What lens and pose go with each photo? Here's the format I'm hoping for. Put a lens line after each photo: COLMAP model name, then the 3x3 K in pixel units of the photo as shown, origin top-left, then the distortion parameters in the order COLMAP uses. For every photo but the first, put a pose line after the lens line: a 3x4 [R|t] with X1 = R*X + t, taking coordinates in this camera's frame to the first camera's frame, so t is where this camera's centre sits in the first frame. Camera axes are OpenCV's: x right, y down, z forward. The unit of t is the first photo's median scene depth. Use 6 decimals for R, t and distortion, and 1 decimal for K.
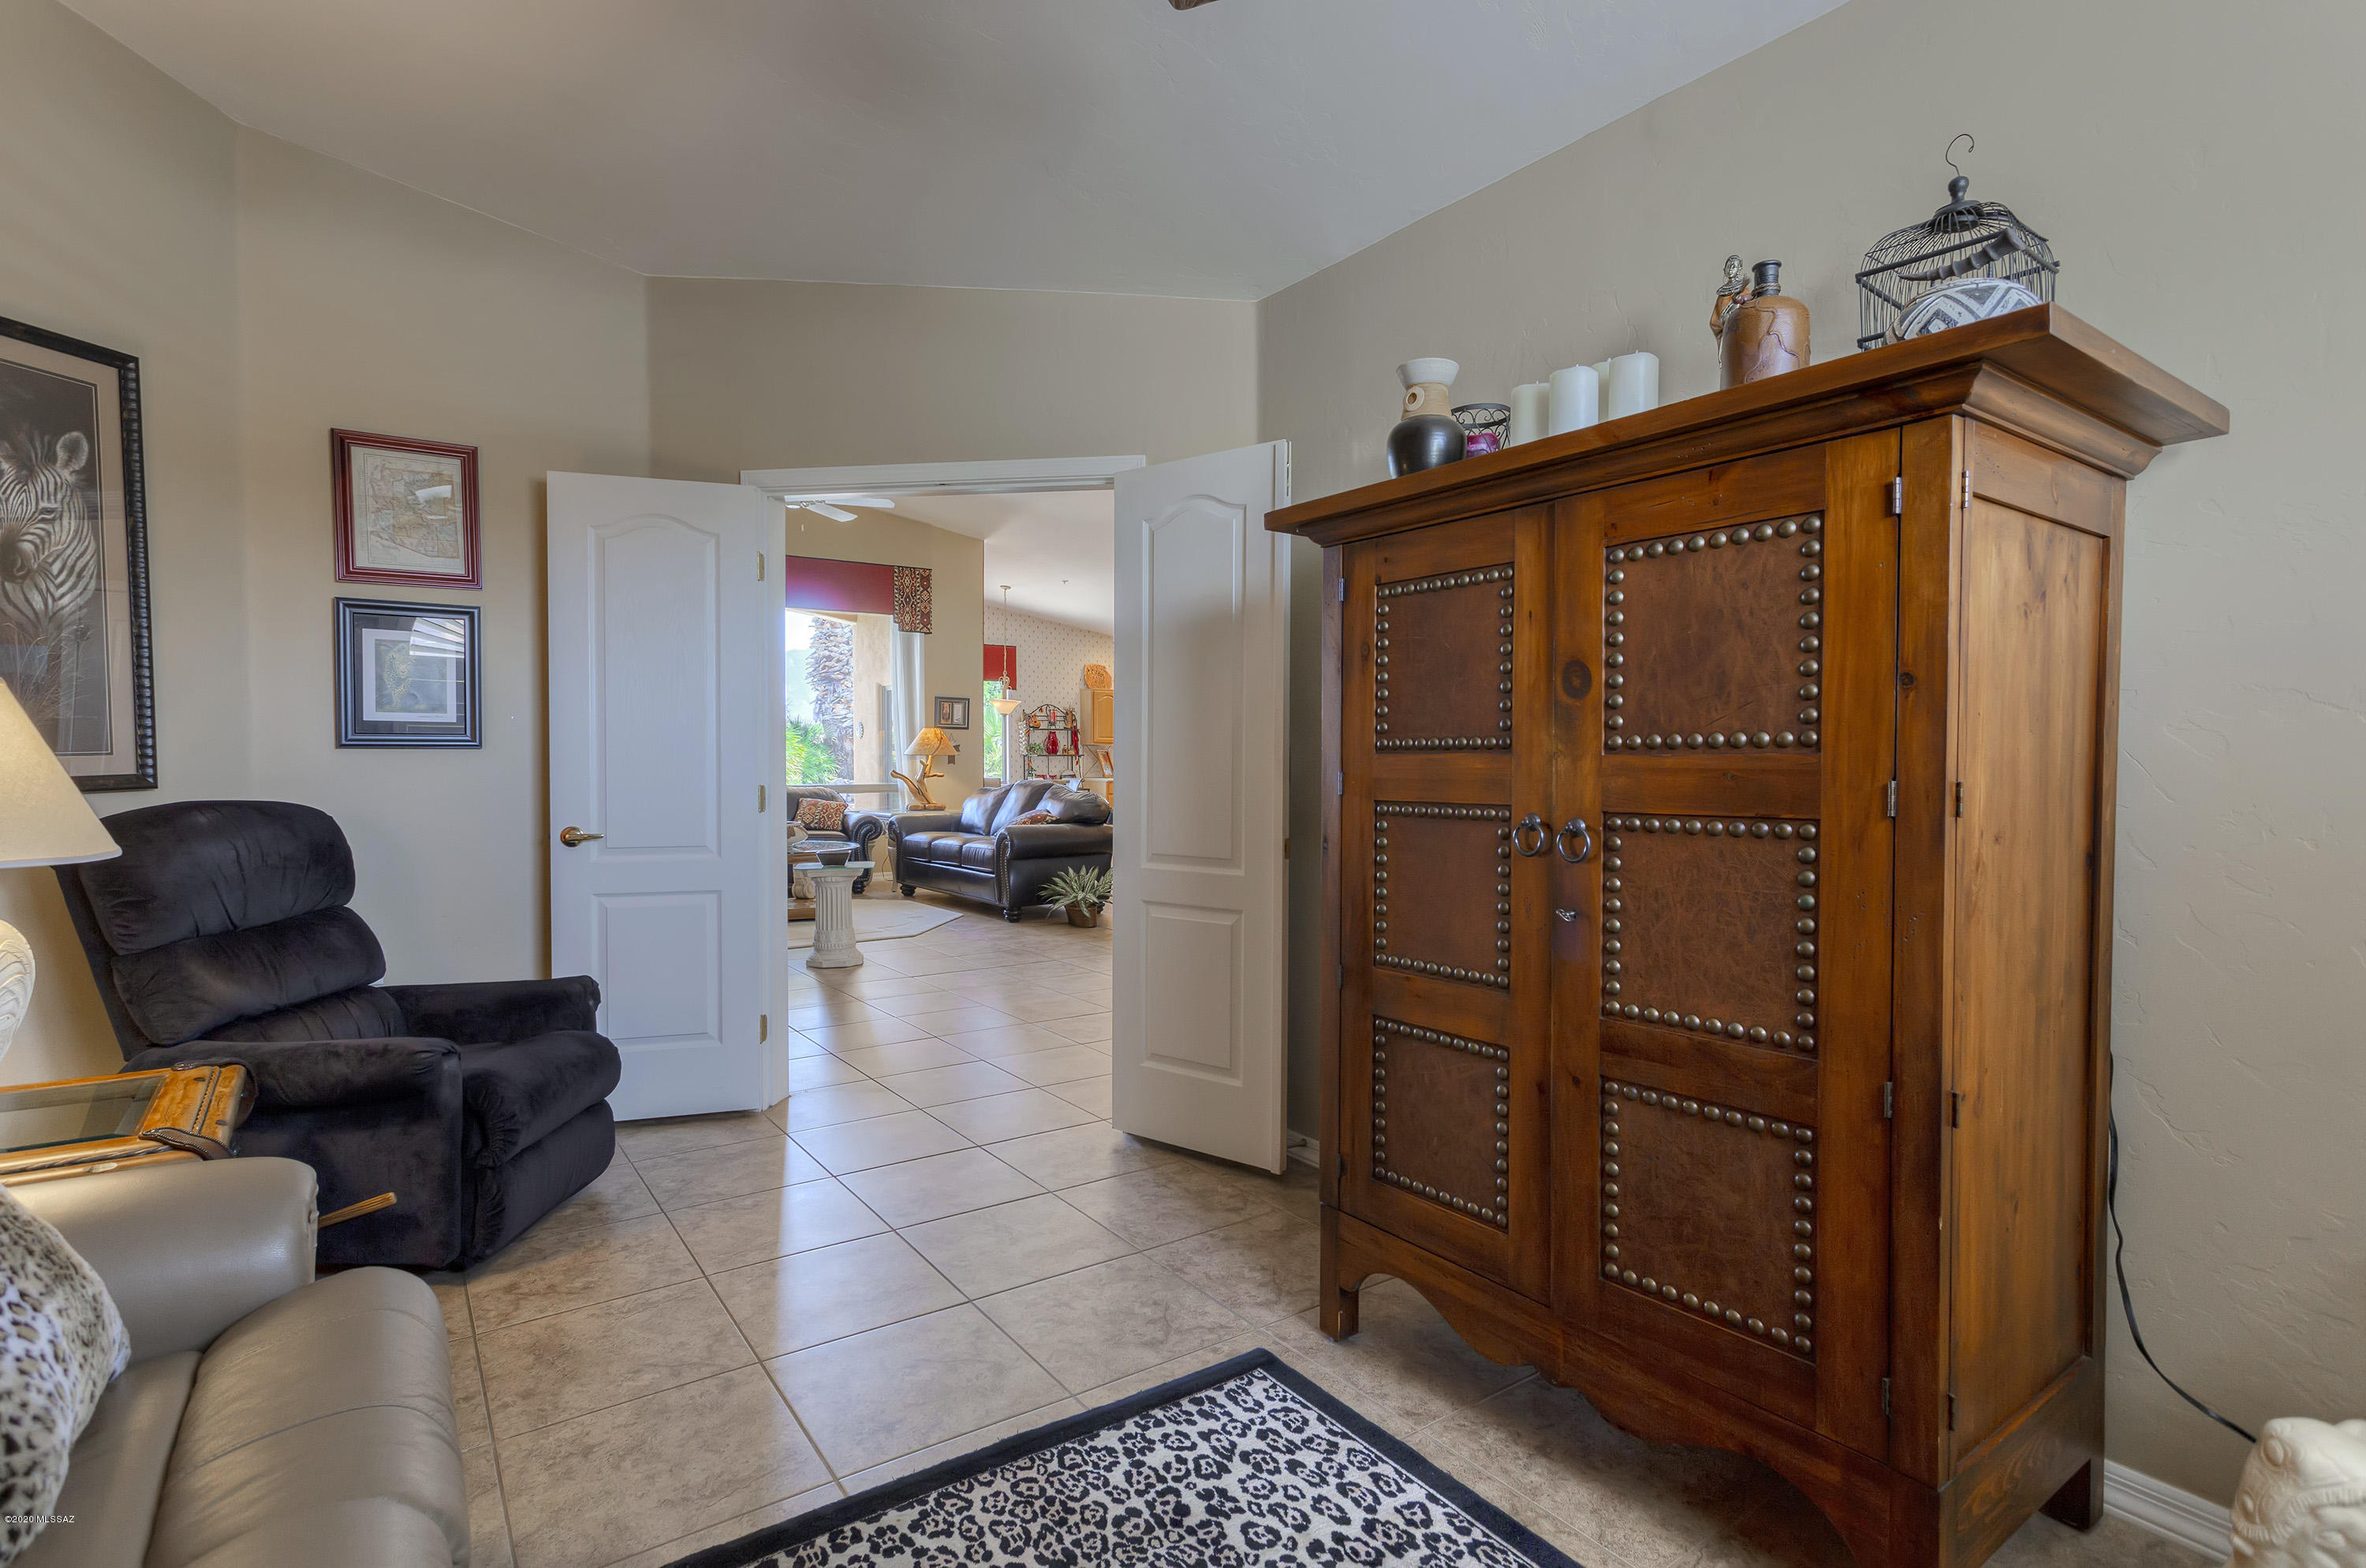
lens RADIAL K [[1124.2, 0, 1201.0], [0, 1124.2, 793.8], [0, 0, 1]] dist [0.006094, 0.001580]
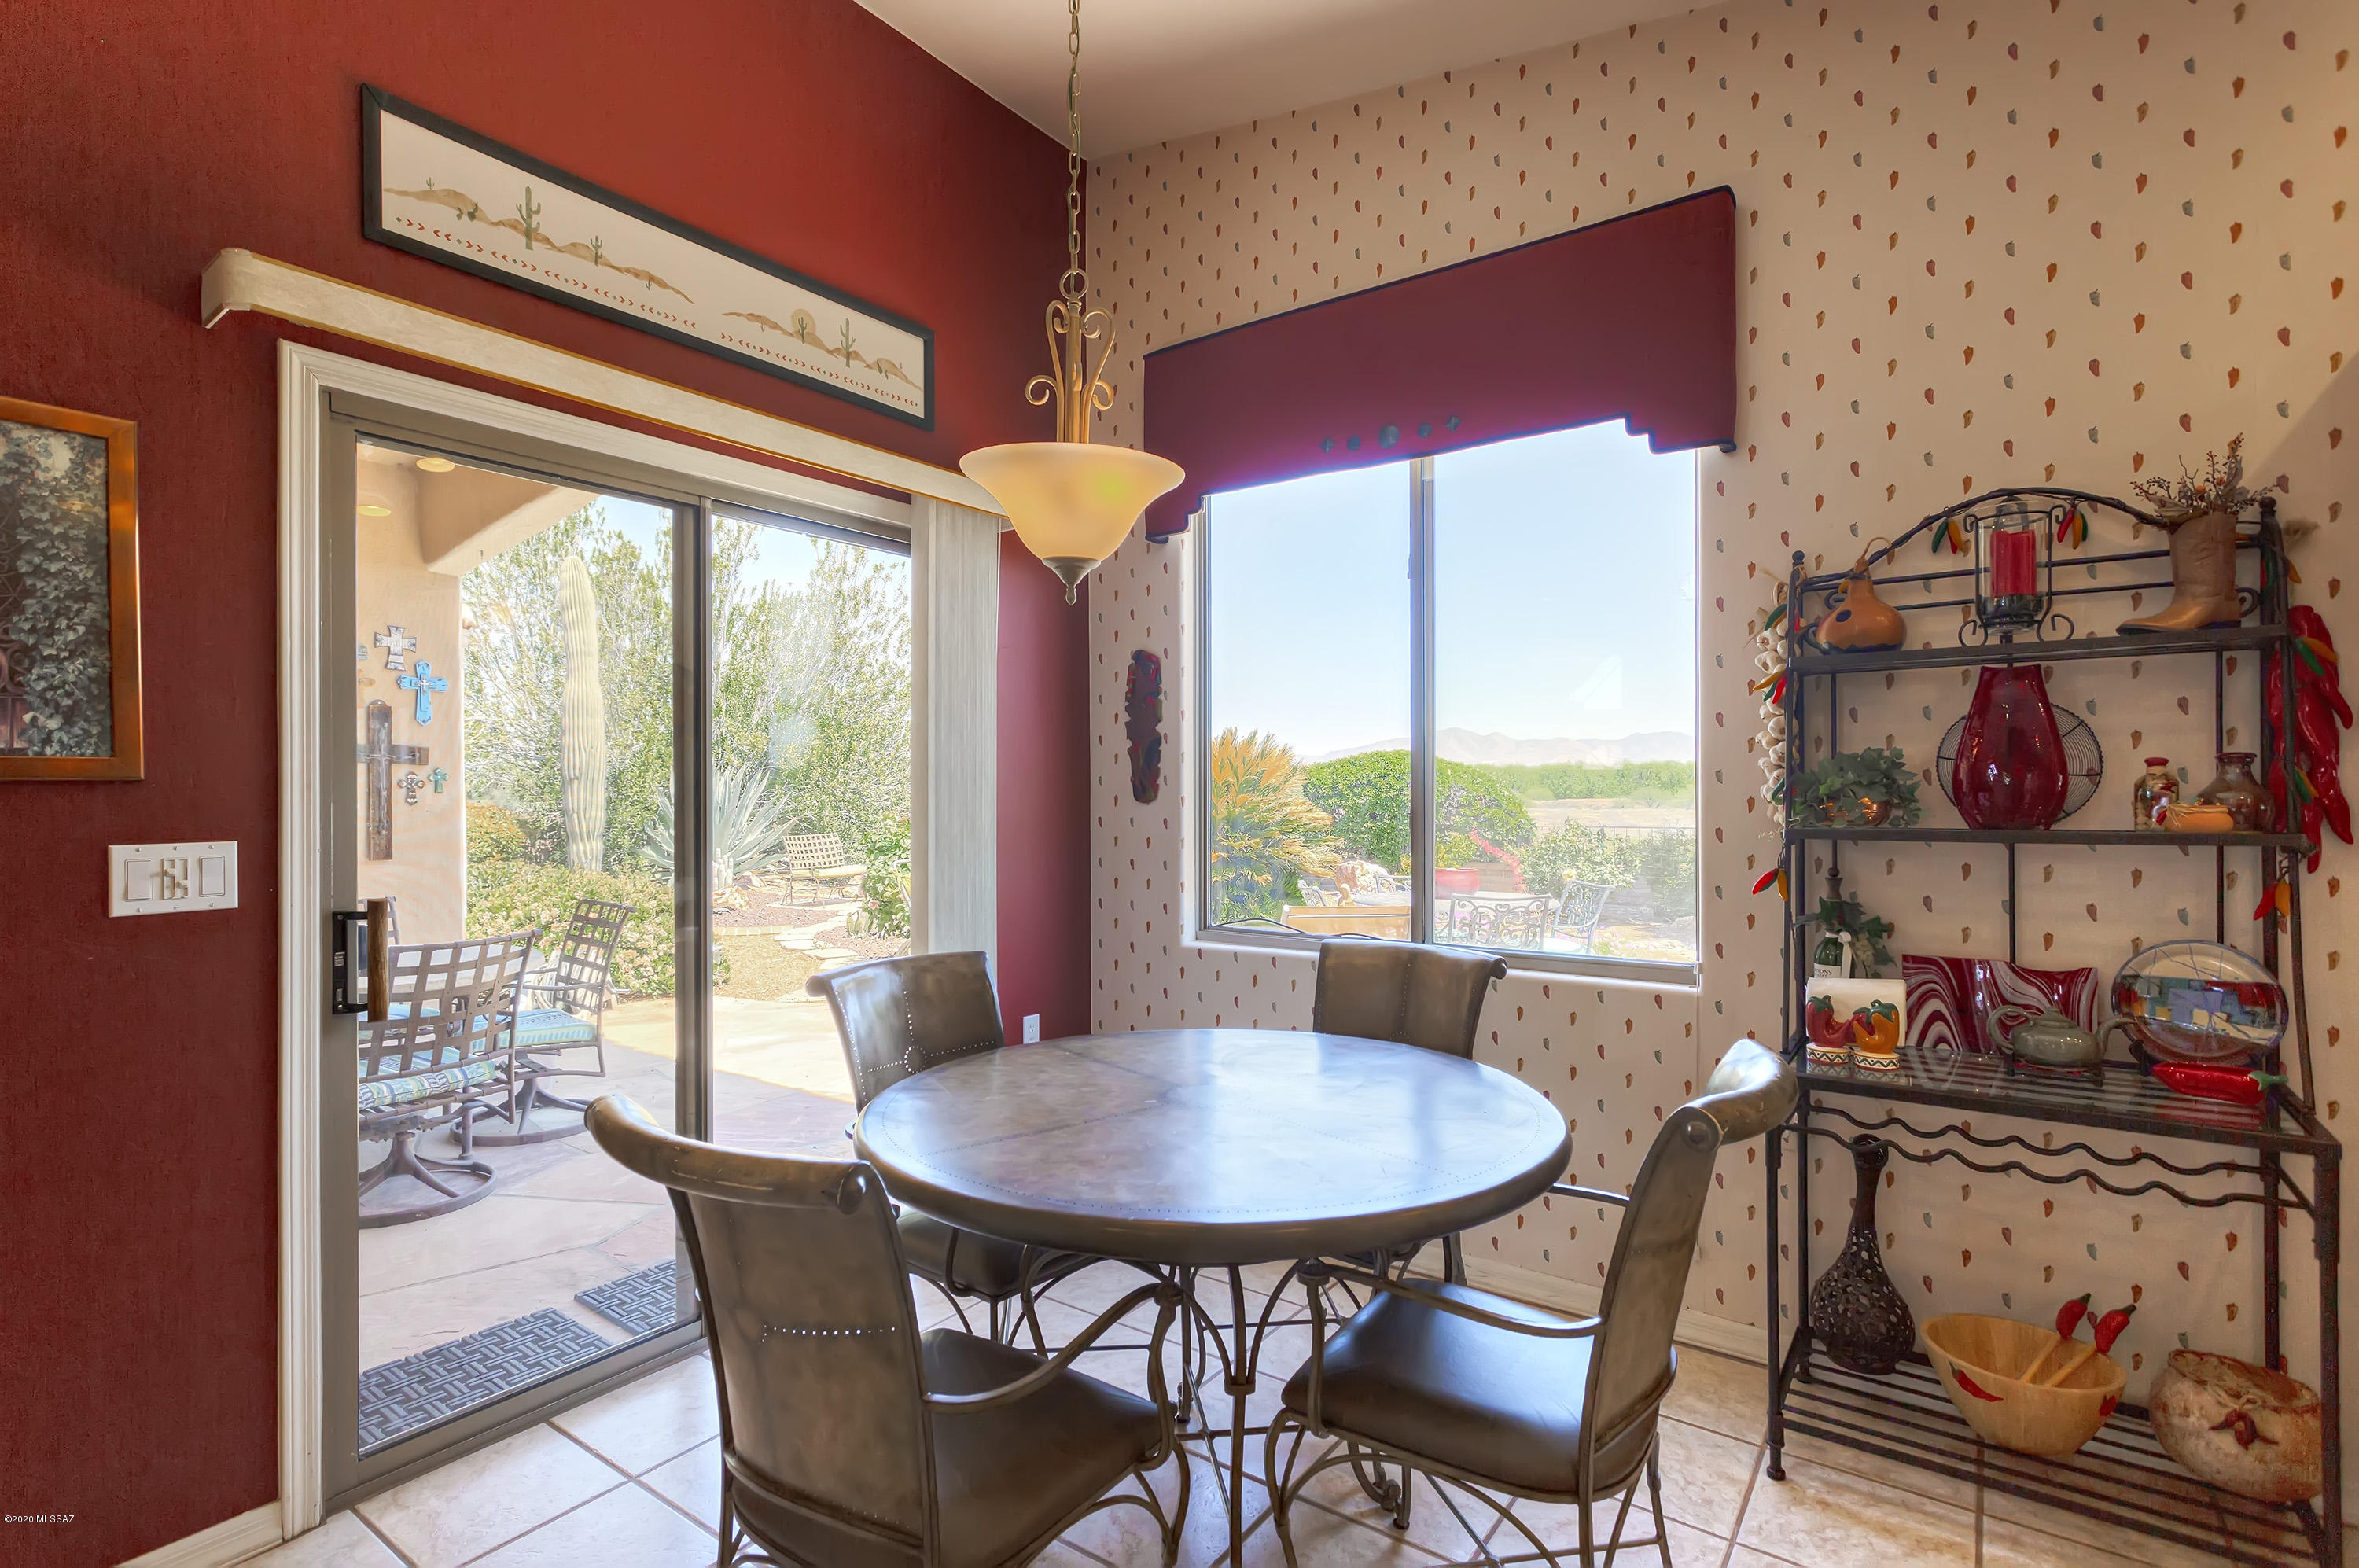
lens RADIAL K [[1120.9, 0, 1167.6], [0, 1120.9, 794.2], [0, 0, 1]] dist [0.006094, 0.001580]
pose [[0.280126, 0.001107, -0.959963, -0.024185], [-0.028466, 0.999569, -0.007154, -0.035338], [0.959541, 0.029330, 0.280037, 0.861159]]
